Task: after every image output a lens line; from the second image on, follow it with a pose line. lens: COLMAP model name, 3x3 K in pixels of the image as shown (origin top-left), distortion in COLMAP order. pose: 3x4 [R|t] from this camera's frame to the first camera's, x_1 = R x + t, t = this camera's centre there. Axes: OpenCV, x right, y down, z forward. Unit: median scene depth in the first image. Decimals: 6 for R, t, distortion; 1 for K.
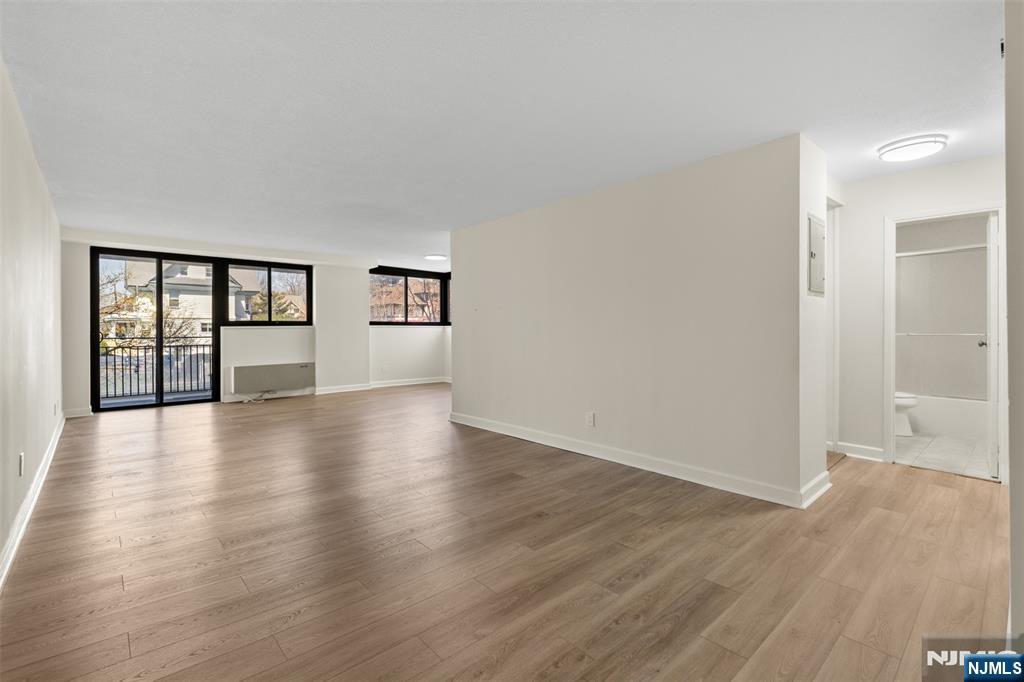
lens RADIAL K [[459.8, 0, 515.5], [0, 459.8, 336.3], [0, 0, 1]] dist [0.013106, -0.001832]
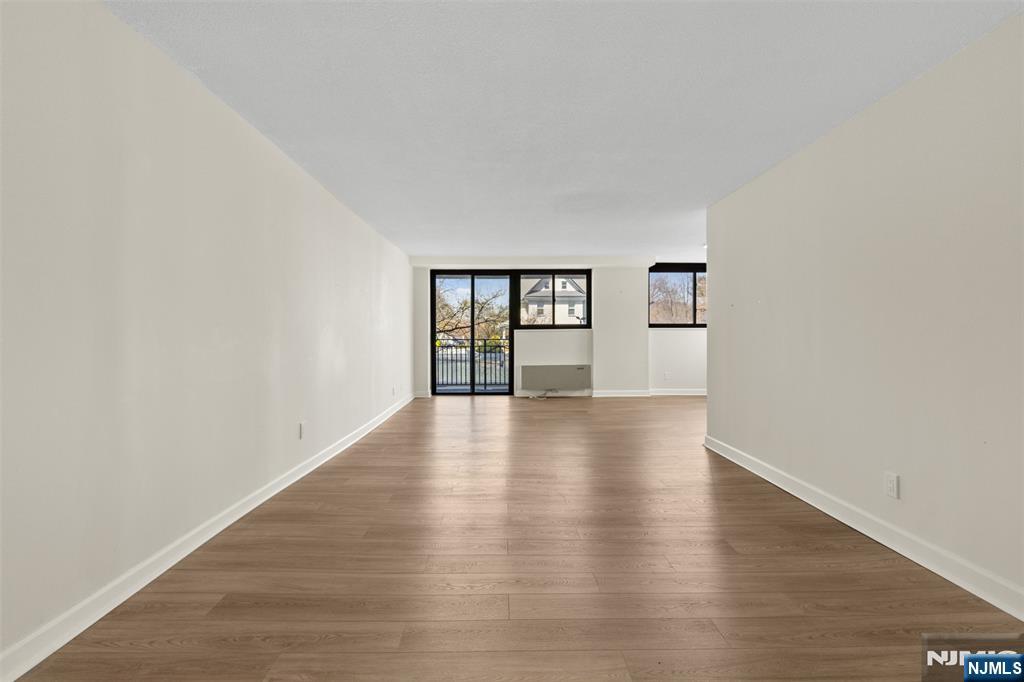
lens RADIAL K [[459.8, 0, 514.2], [0, 459.8, 338.4], [0, 0, 1]] dist [0.013106, -0.001832]
pose [[0.756729, 0.007861, -0.653682, 0.104257], [-0.010037, 0.999950, 0.000406, -0.000315], [0.653652, 0.006254, 0.756770, 0.138133]]
